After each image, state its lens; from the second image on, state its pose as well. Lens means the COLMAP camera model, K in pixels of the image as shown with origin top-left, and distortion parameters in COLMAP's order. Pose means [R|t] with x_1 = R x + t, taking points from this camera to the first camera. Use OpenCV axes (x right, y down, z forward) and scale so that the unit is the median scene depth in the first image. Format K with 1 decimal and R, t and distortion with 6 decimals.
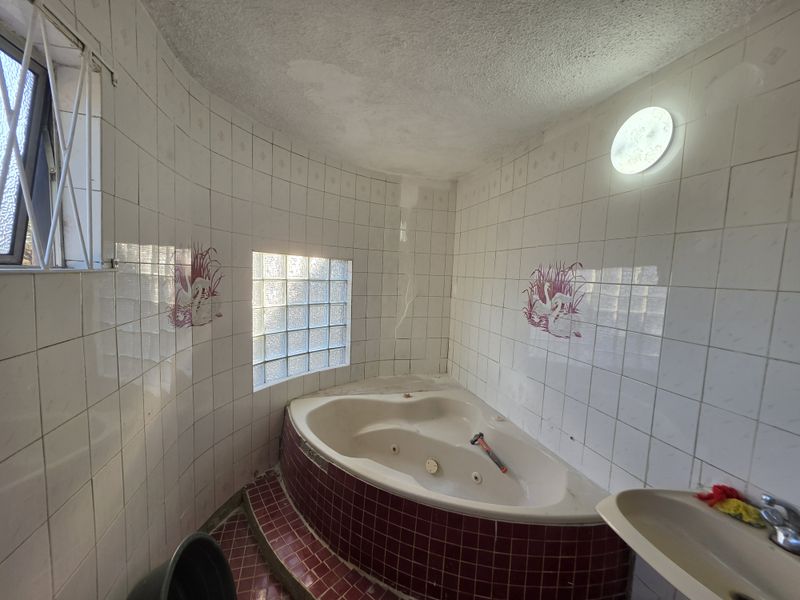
lens RADIAL K [[321.9, 0, 393.5], [0, 321.9, 302.3], [0, 0, 1]] dist [-0.011045, -0.000329]
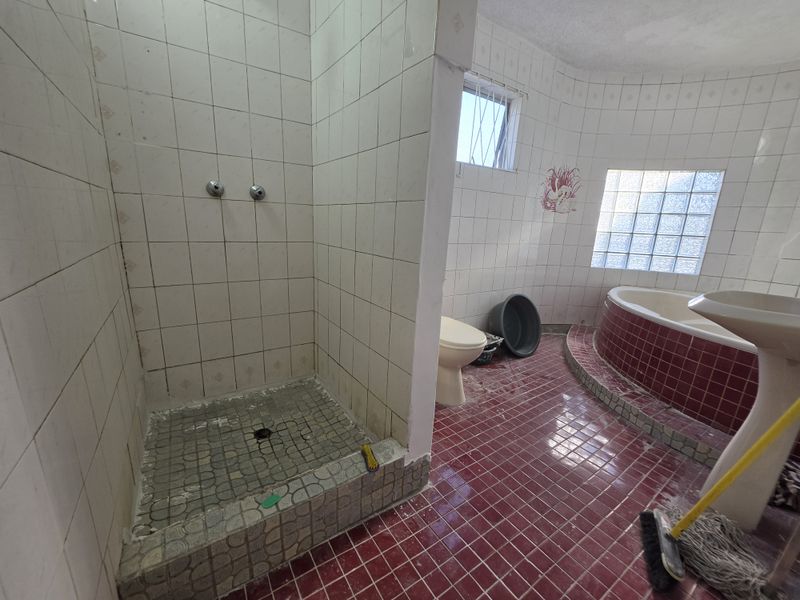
lens RADIAL K [[321.9, 0, 393.5], [0, 321.9, 302.3], [0, 0, 1]] dist [-0.011045, -0.000329]
pose [[0.327846, 0.198446, -0.923654, 0.696051], [-0.108872, 0.979112, 0.171718, 0.286358], [0.938437, 0.044263, 0.342603, -0.396085]]
